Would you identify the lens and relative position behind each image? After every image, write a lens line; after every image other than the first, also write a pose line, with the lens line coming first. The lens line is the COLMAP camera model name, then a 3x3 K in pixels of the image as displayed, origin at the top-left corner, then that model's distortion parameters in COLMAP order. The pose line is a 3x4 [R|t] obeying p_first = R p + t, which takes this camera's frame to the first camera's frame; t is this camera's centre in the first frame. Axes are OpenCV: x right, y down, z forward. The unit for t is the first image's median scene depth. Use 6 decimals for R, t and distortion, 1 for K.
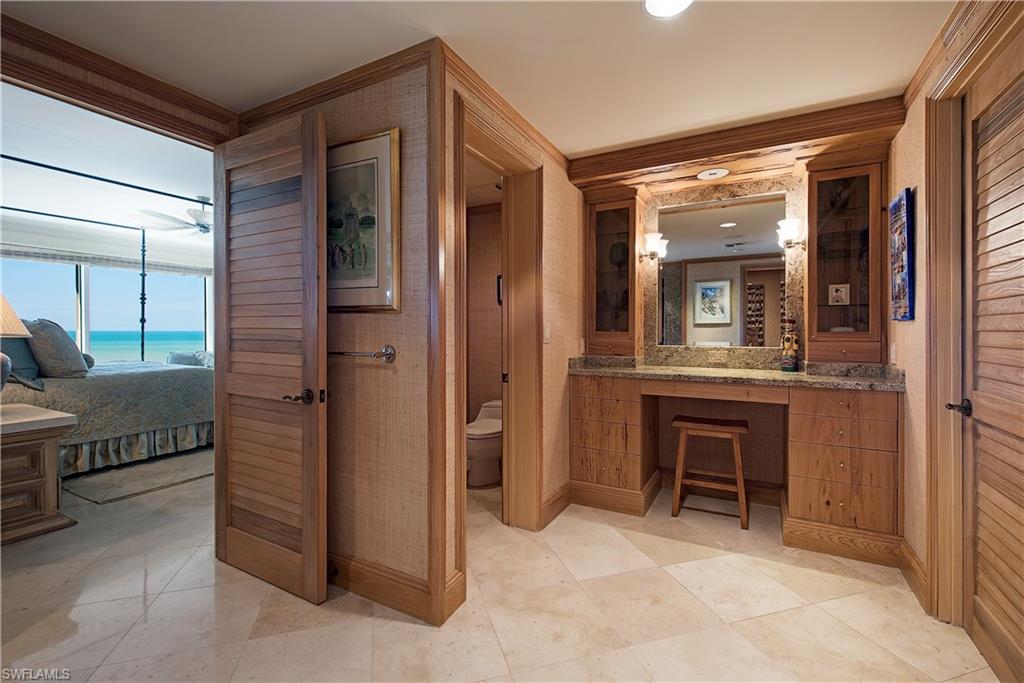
lens RADIAL K [[445.0, 0, 516.9], [0, 445.0, 336.1], [0, 0, 1]] dist [0.020754, -0.000146]
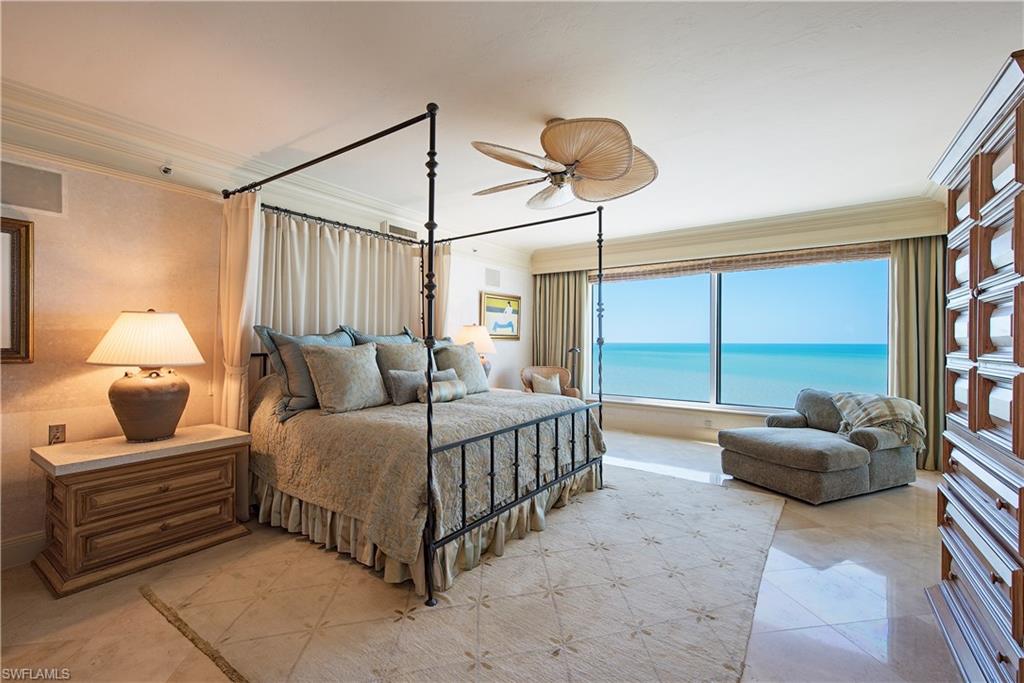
lens RADIAL K [[440.5, 0, 495.4], [0, 440.5, 340.4], [0, 0, 1]] dist [-0.002955, -0.000546]
pose [[-0.123740, -0.008784, -0.992276, -0.149914], [-0.012679, 0.999893, -0.007270, -0.031849], [0.992234, 0.011681, -0.123838, 1.052387]]
